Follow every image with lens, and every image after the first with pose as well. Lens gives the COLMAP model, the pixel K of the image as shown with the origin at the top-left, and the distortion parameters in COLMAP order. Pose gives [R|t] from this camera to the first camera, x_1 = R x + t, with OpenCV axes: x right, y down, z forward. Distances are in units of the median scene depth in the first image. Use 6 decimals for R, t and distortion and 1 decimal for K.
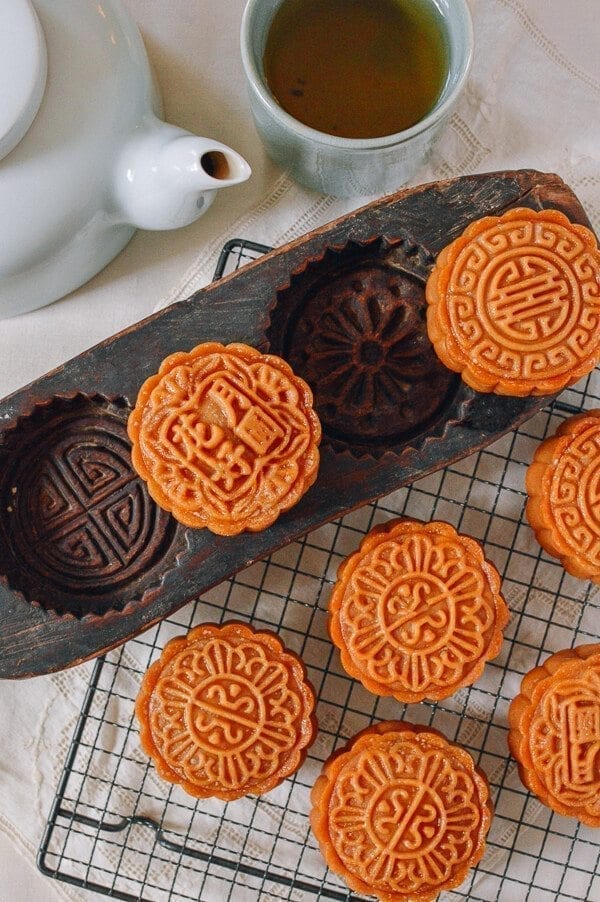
lens RADIAL K [[1413.2, 0, 300.0], [0, 1413.2, 451.0], [0, 0, 1]] dist [-0.205300, 0.259502]
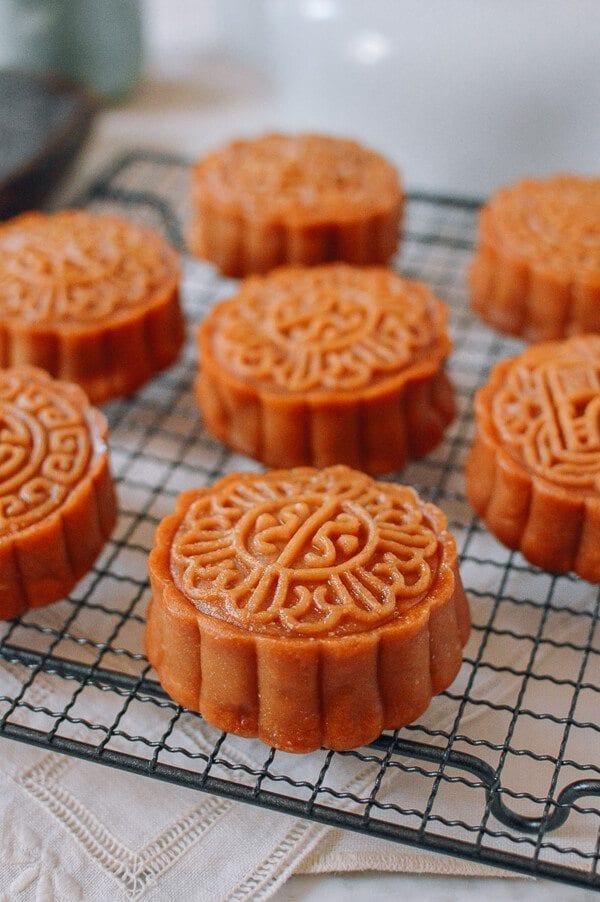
lens RADIAL K [[1413.2, 0, 300.0], [0, 1413.2, 451.0], [0, 0, 1]] dist [-0.205300, 0.259502]
pose [[0.999557, 0.016482, -0.024779, 0.090975], [-0.029515, 0.655588, -0.754542, 0.694425], [0.003809, 0.754939, 0.655784, 0.580445]]
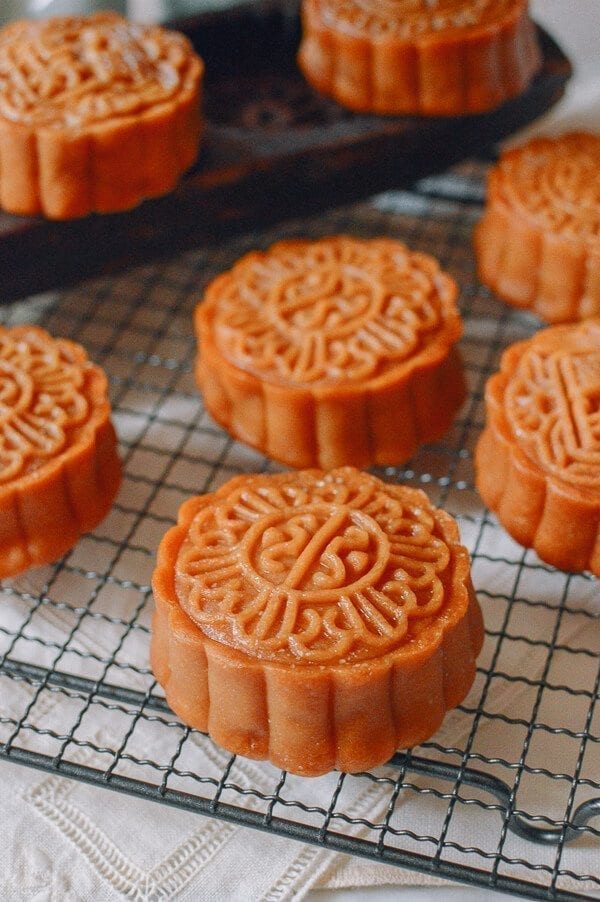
lens RADIAL K [[1413.2, 0, 300.0], [0, 1413.2, 451.0], [0, 0, 1]] dist [-0.205300, 0.259502]
pose [[0.999696, 0.000999, -0.024621, 0.088006], [-0.017878, 0.717015, -0.696828, 0.645001], [0.016958, 0.697057, 0.716816, 0.556753]]
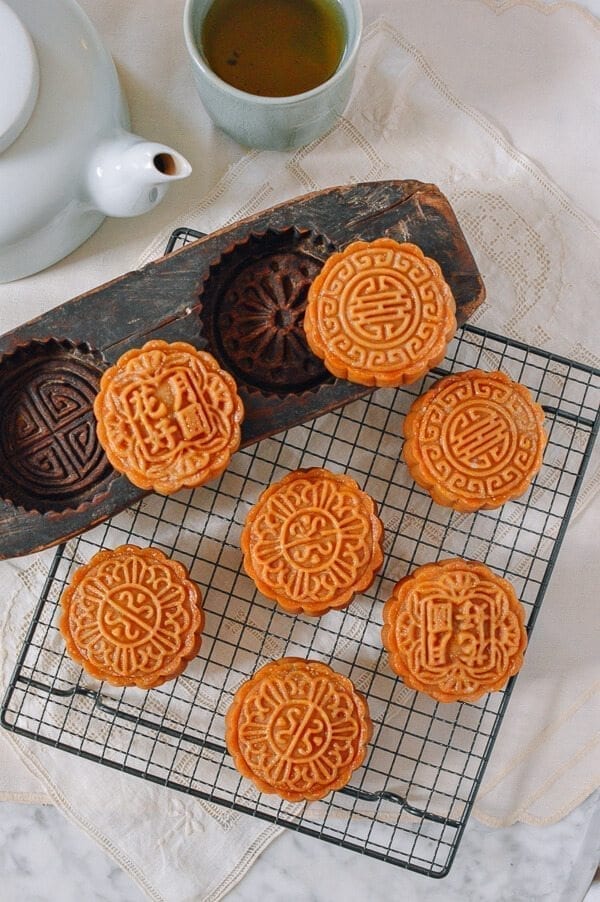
lens RADIAL K [[1413.2, 0, 300.0], [0, 1413.2, 451.0], [0, 0, 1]] dist [-0.205300, 0.259502]
pose [[0.999041, 0.041897, 0.012756, 0.054871], [-0.041338, 0.998291, -0.041314, 0.101596], [-0.014465, 0.040747, 0.999065, -0.265434]]
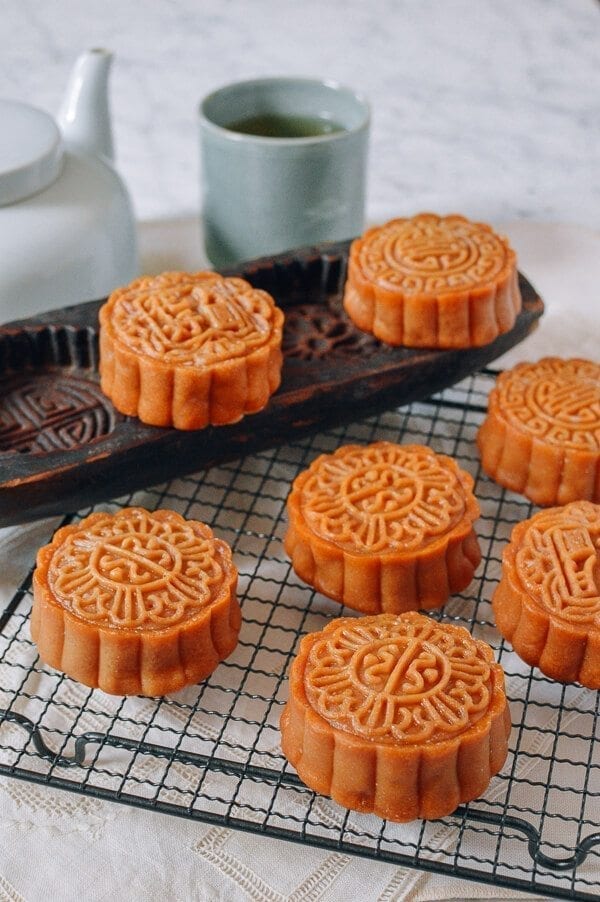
lens RADIAL K [[1413.2, 0, 300.0], [0, 1413.2, 451.0], [0, 0, 1]] dist [-0.205300, 0.259502]
pose [[0.999149, -0.003923, 0.041071, -0.008074], [0.033913, 0.645025, -0.763409, 0.817966], [-0.023497, 0.764152, 0.644609, 0.369243]]
